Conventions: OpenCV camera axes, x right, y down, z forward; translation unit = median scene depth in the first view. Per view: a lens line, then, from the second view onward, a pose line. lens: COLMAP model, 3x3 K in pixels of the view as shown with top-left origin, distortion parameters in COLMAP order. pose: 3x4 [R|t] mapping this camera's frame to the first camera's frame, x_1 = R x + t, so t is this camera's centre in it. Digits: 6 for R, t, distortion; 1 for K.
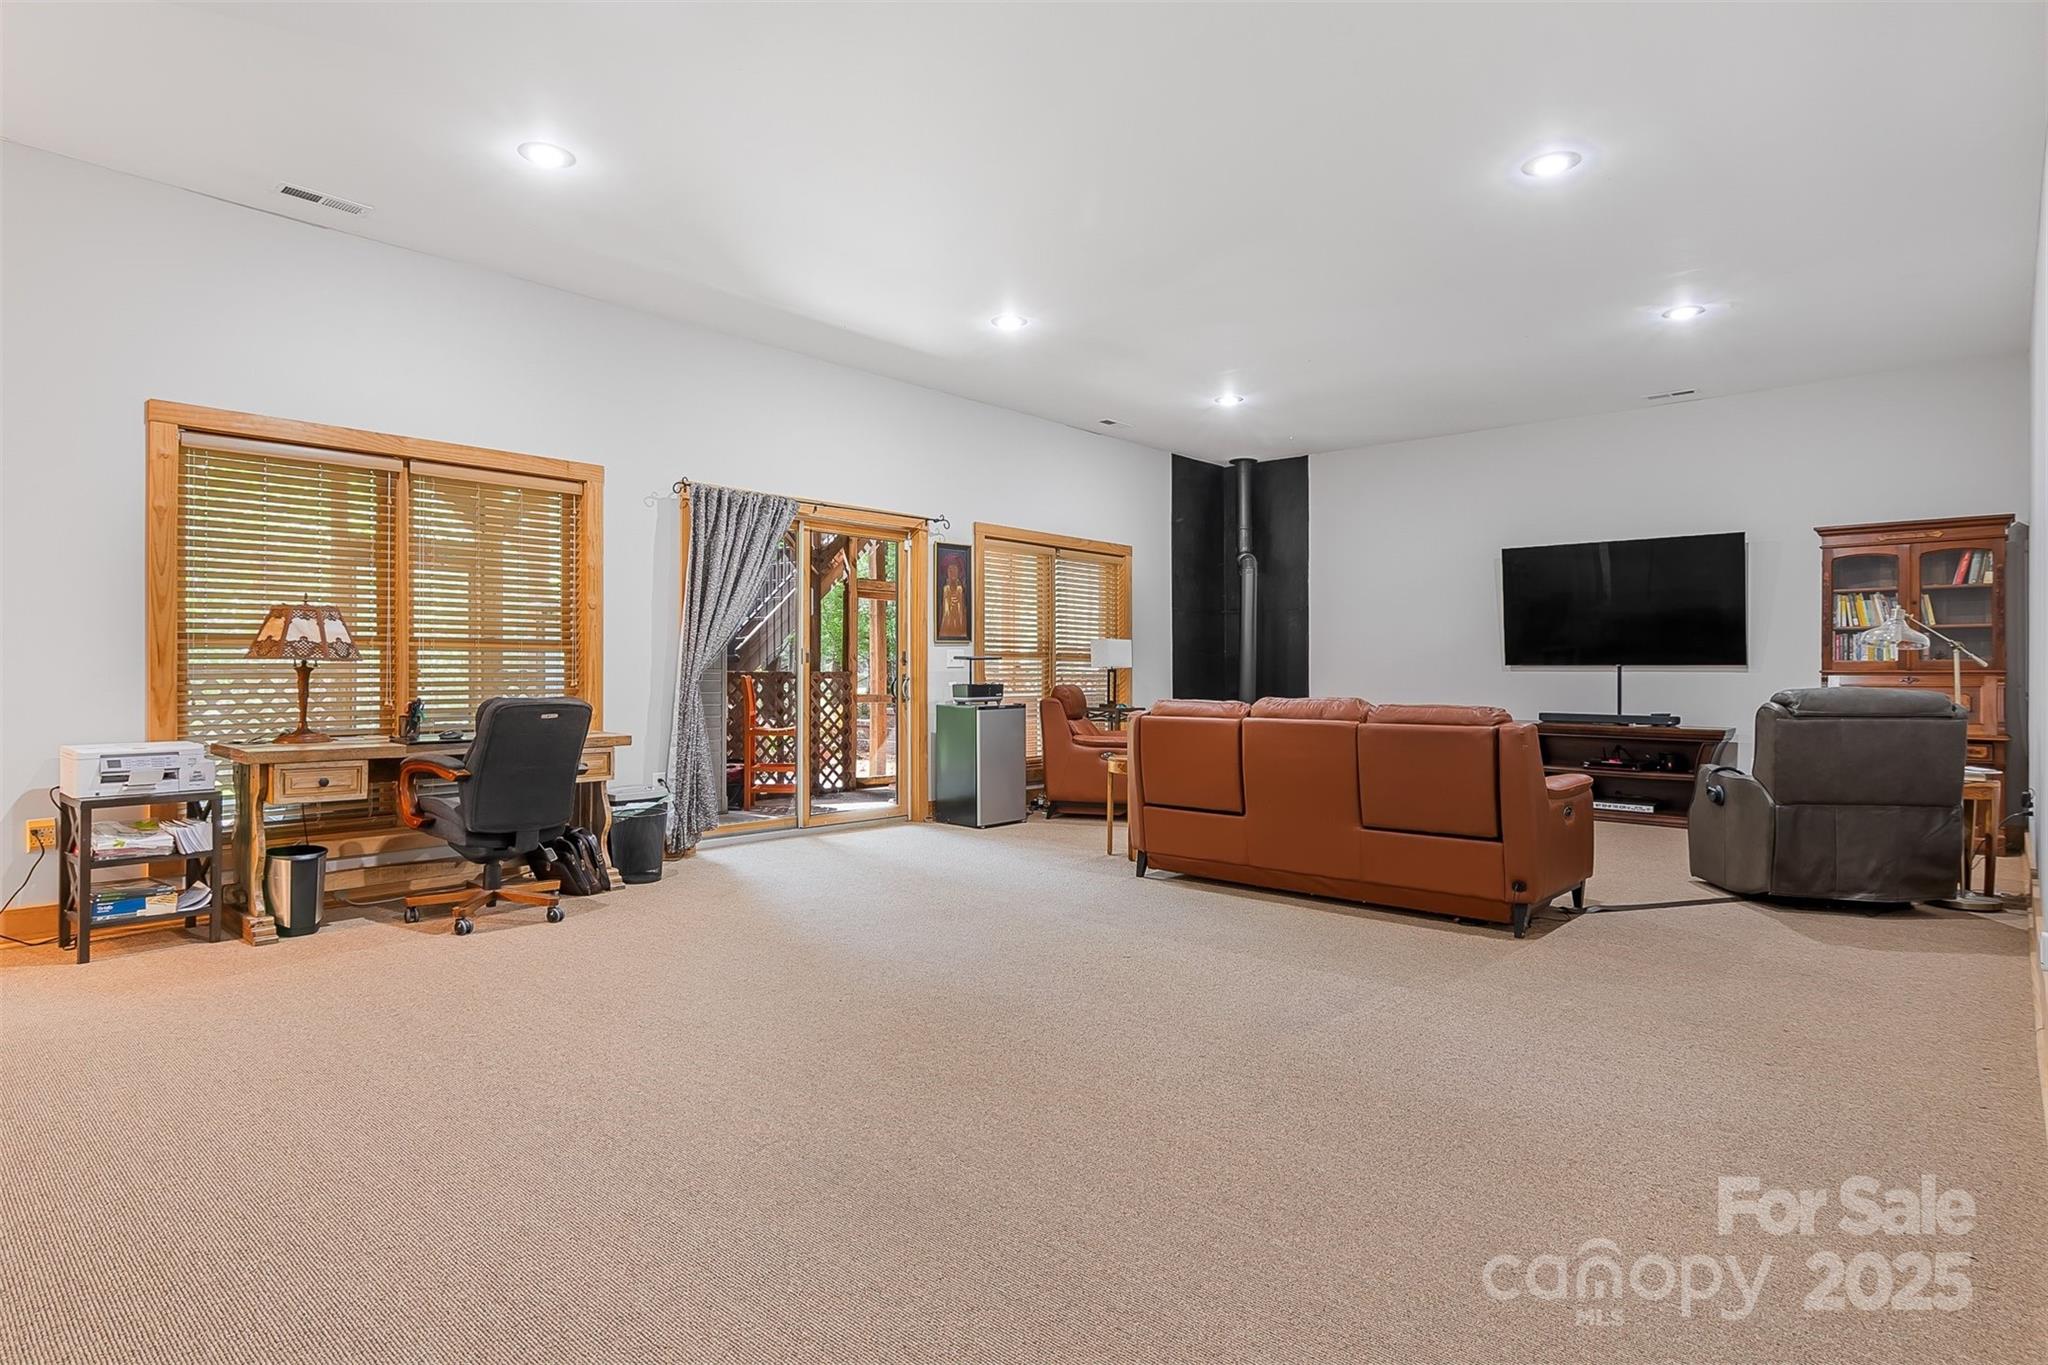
lens RADIAL K [[1088.7, 0, 1016.9], [0, 1088.7, 671.2], [0, 0, 1]] dist [-0.001137, 0.000134]
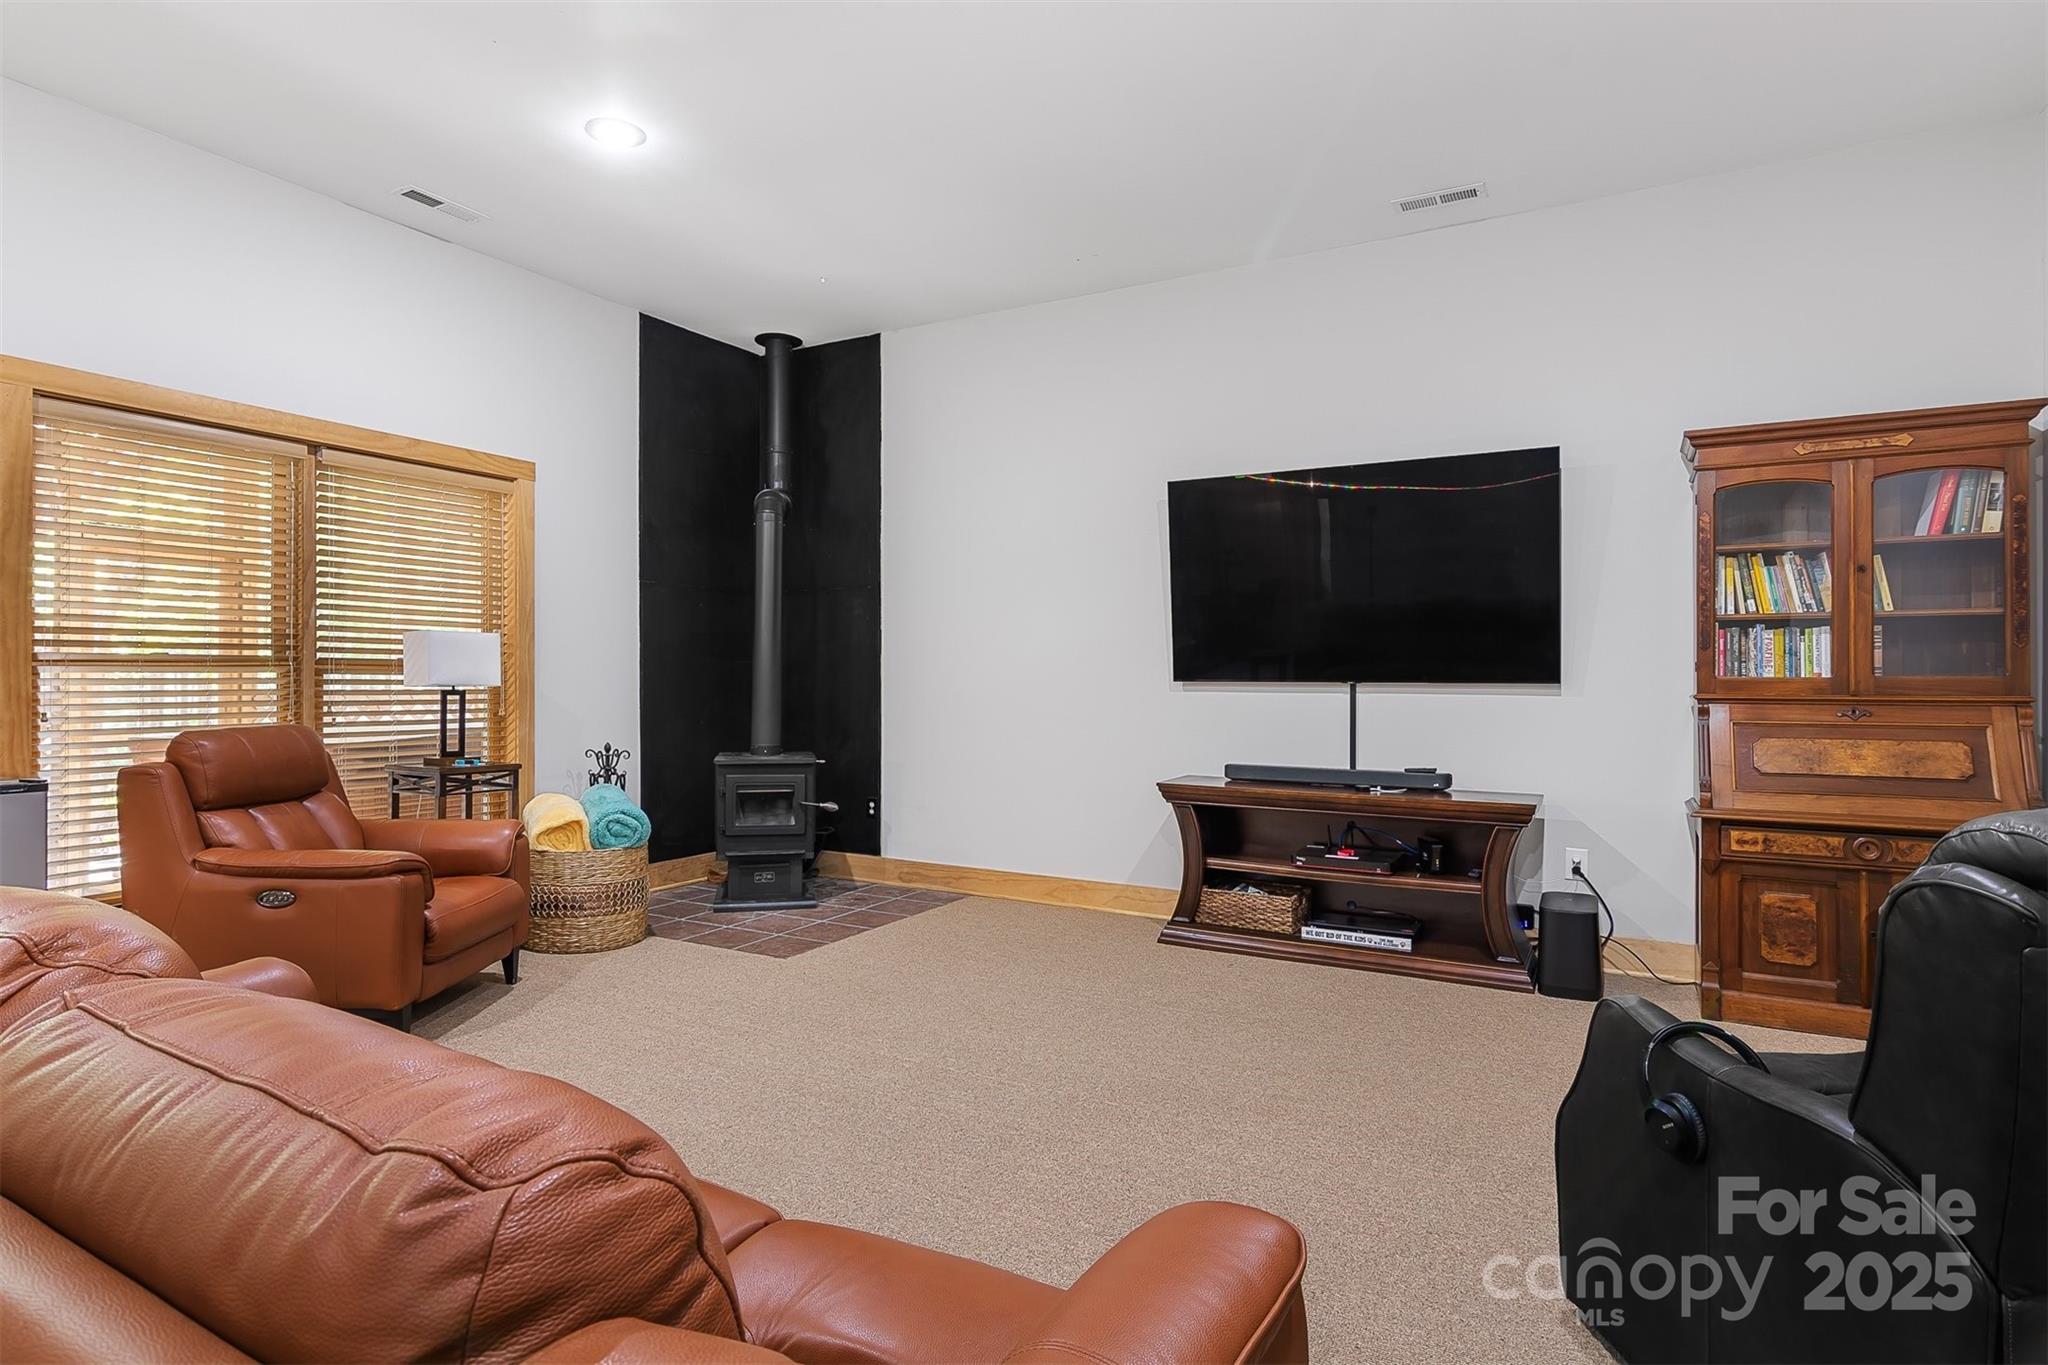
lens RADIAL K [[1088.7, 0, 1016.9], [0, 1088.7, 671.2], [0, 0, 1]] dist [-0.001137, 0.000134]
pose [[0.975390, 0.000813, 0.220486, 0.272056], [0.000465, 0.999983, -0.005746, -0.008929], [-0.220487, 0.005707, 0.975373, 0.512664]]
